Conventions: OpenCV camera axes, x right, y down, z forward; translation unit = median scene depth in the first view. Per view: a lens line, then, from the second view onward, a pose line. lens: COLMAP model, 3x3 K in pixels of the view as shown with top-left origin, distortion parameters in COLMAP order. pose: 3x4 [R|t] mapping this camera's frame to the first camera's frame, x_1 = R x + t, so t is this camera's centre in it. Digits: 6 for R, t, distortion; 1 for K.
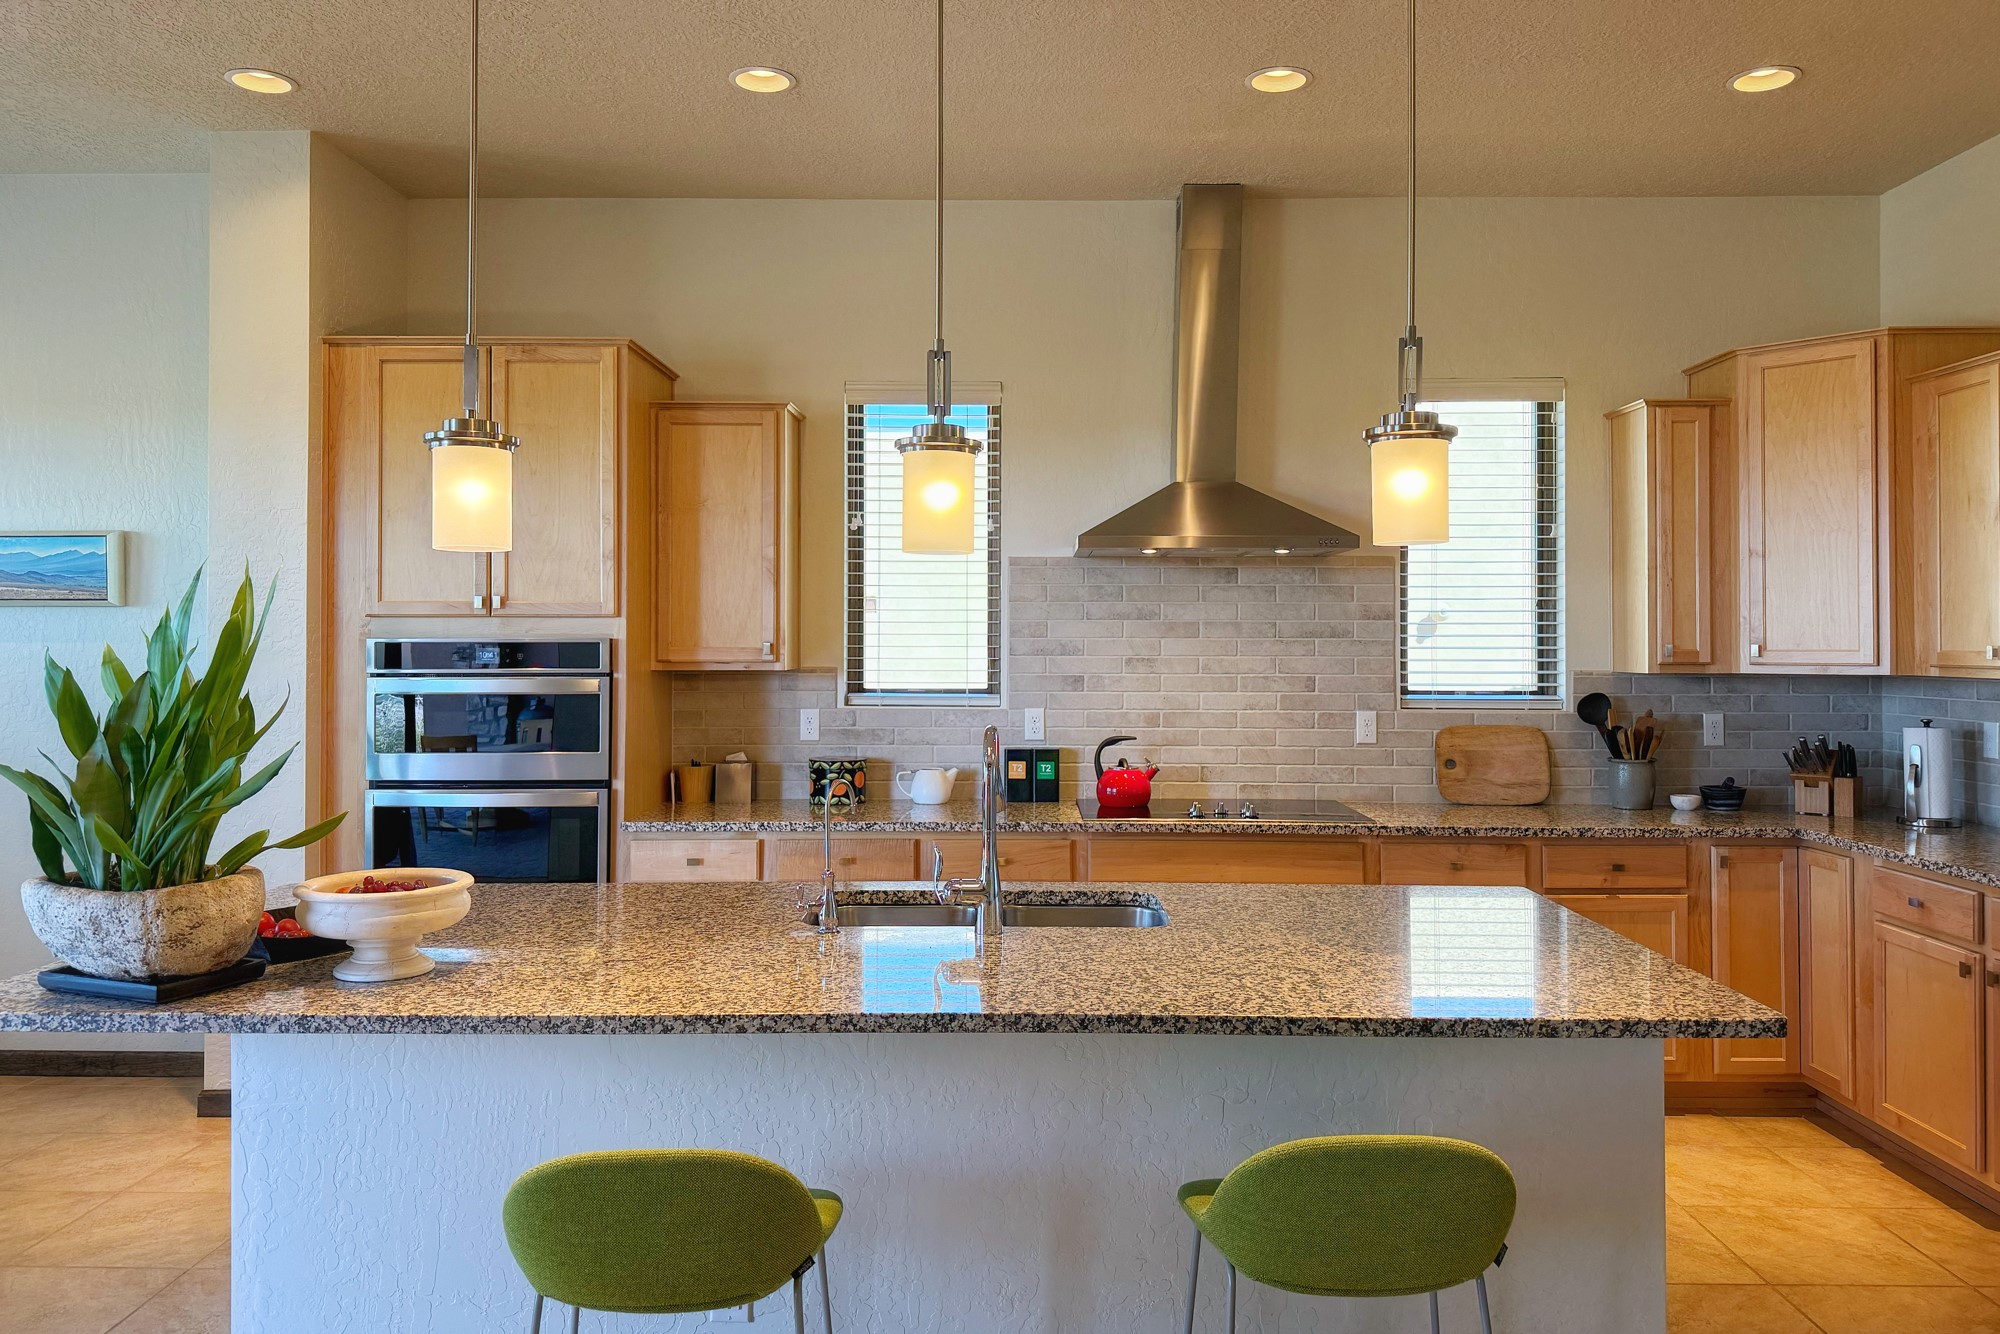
lens RADIAL K [[1411.2, 0, 996.1], [0, 1411.2, 628.0], [0, 0, 1]] dist [0.021480, -0.040987]
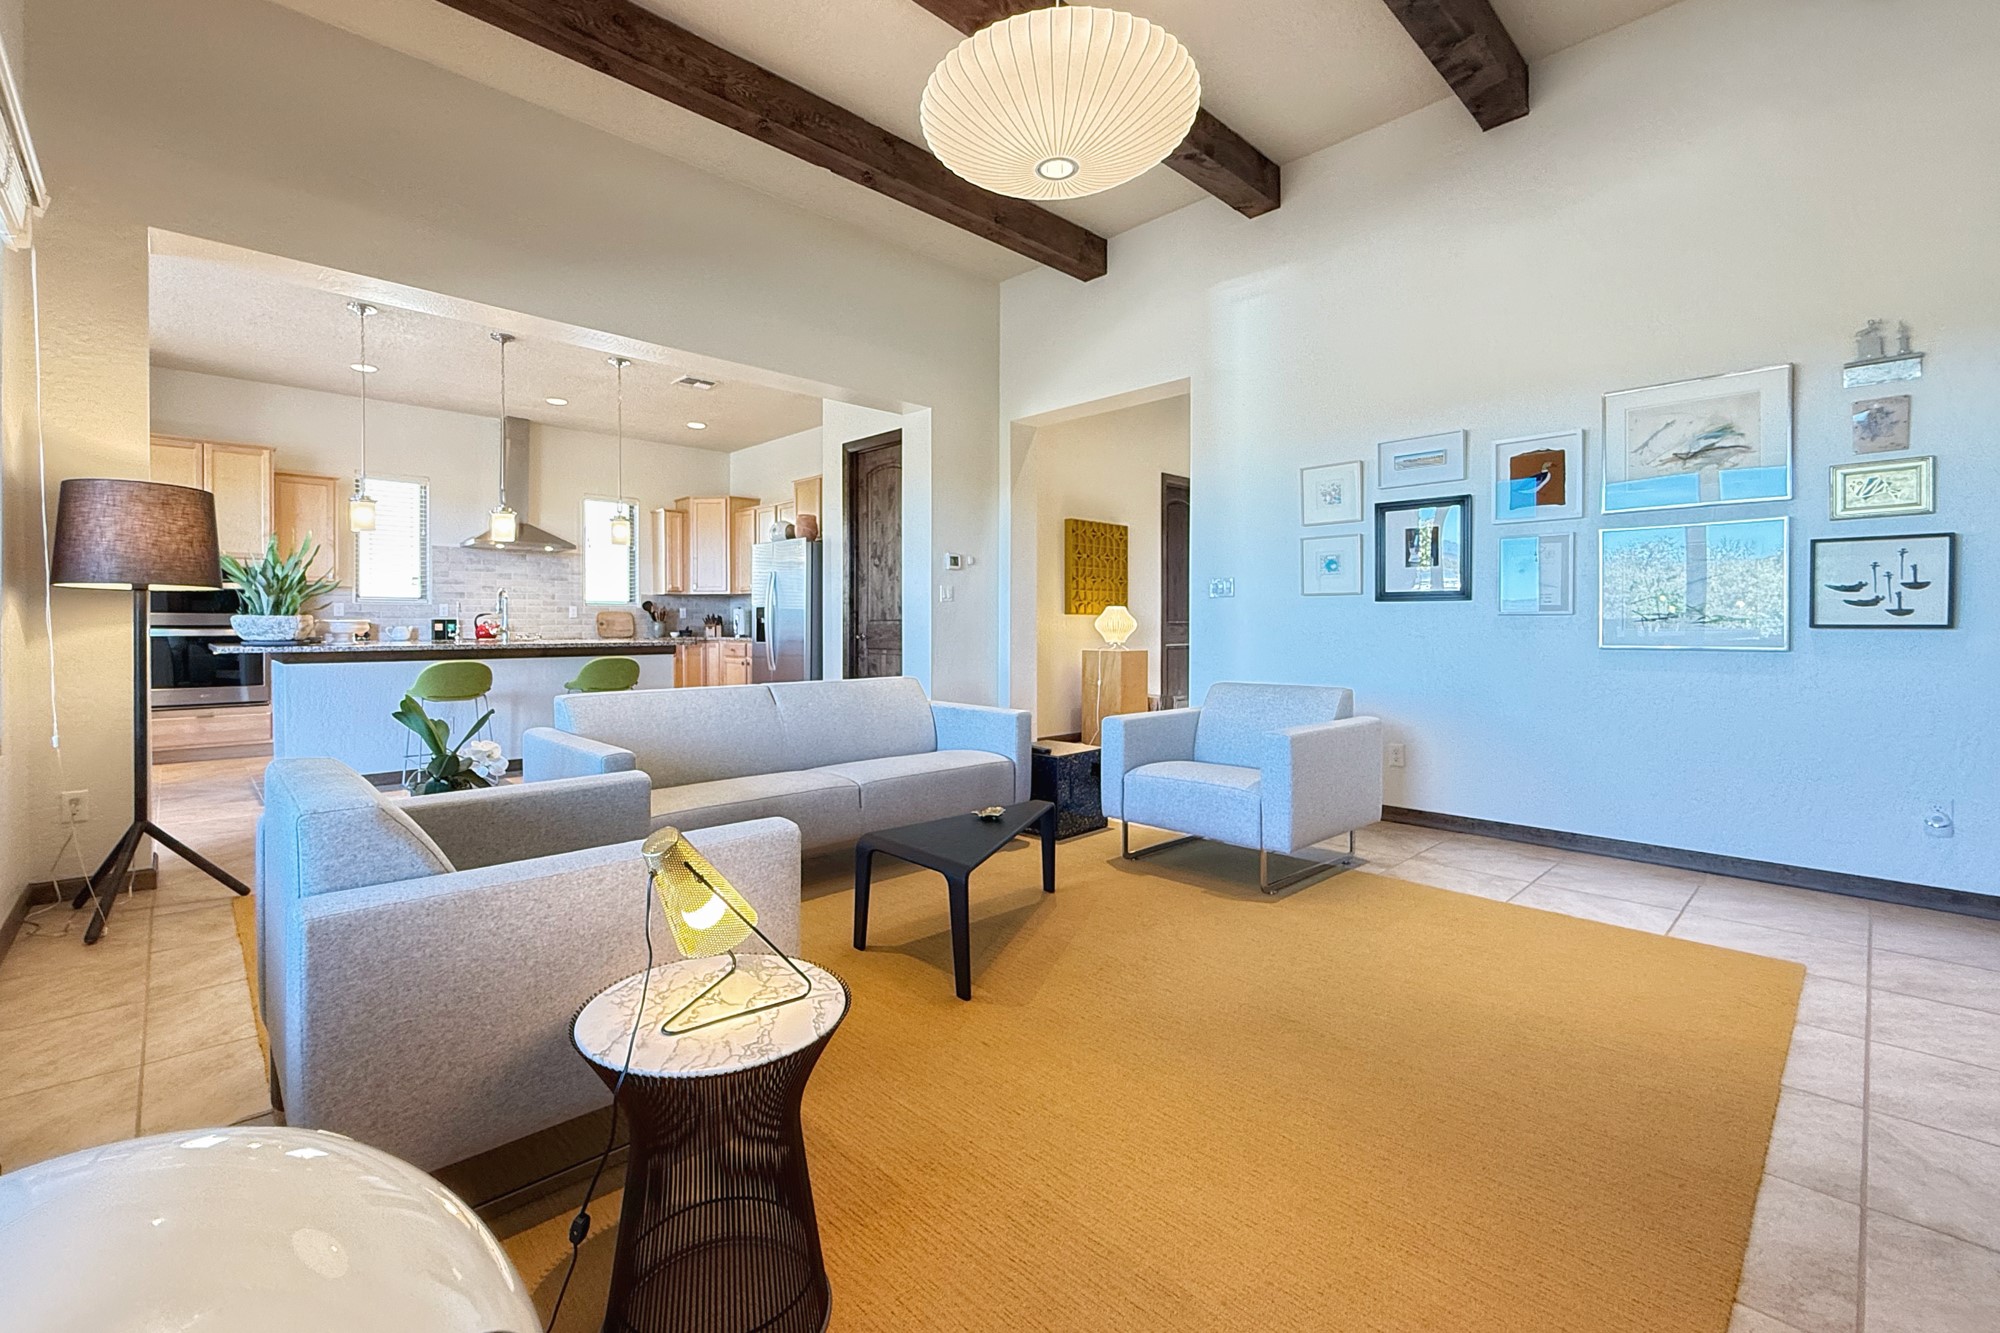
lens RADIAL K [[853.5, 0, 928.1], [0, 853.5, 629.9], [0, 0, 1]] dist [0.002554, 0.000448]
pose [[0.733189, -0.005062, 0.680007, -0.410852], [-0.005077, 0.999904, 0.012917, 0.083136], [-0.680006, -0.012923, 0.733092, -0.814453]]
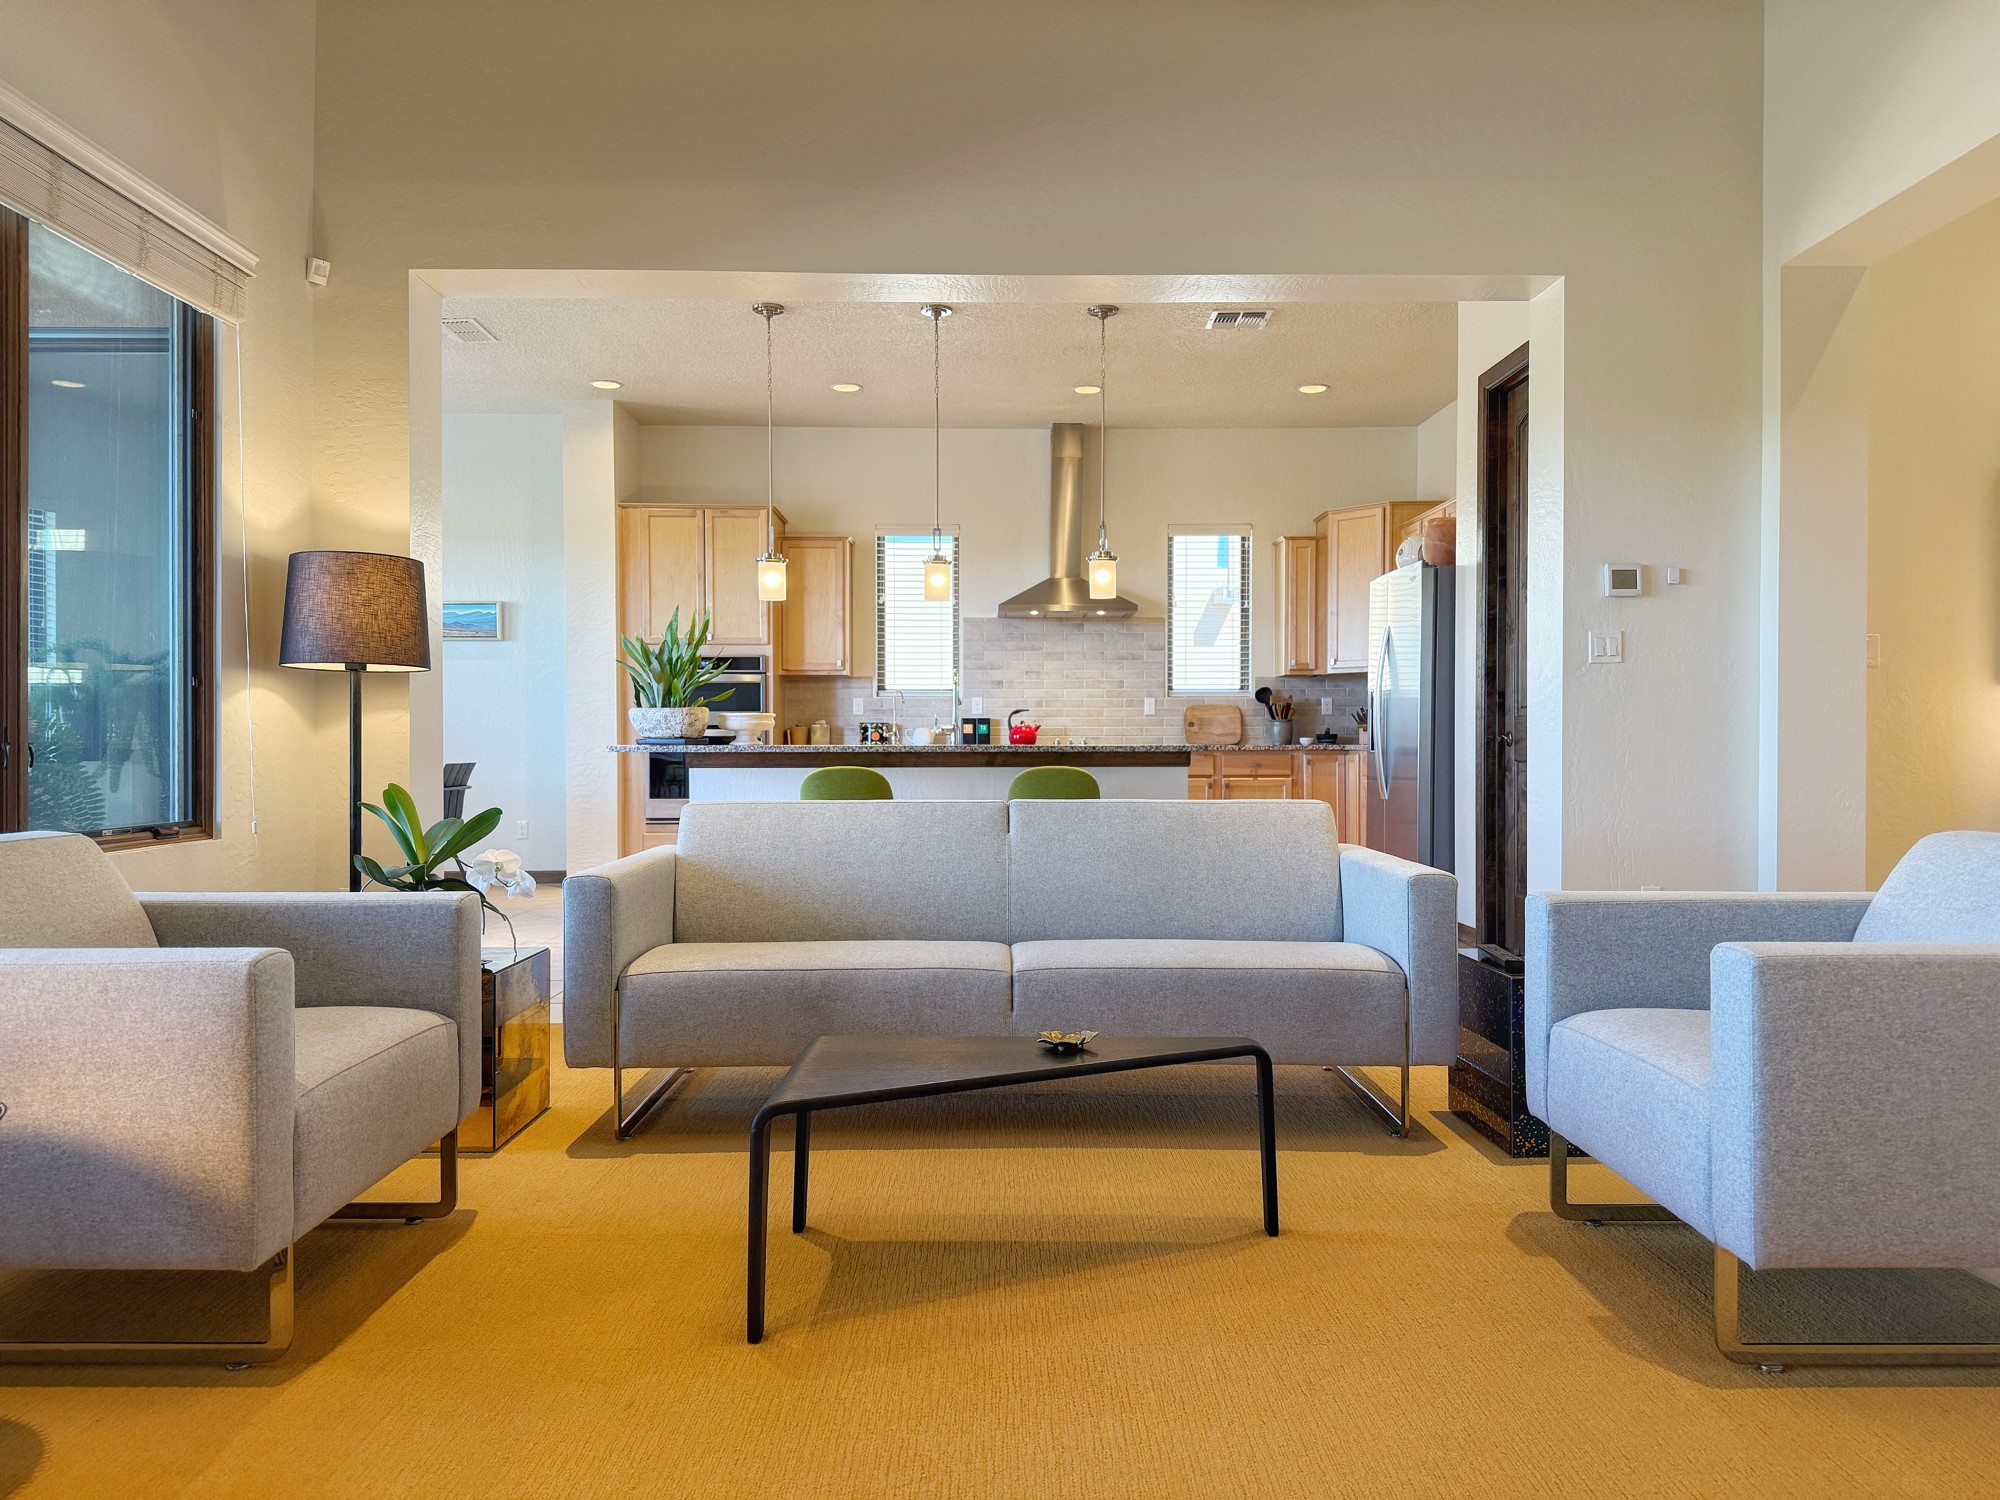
lens RADIAL K [[1392.7, 0, 991.0], [0, 1392.7, 763.5], [0, 0, 1]] dist [0.038350, -0.041399]
pose [[0.999701, -0.001660, 0.024406, -0.000042], [0.001082, 0.999719, 0.023689, 0.106070], [-0.024439, -0.023655, 0.999421, -0.917641]]
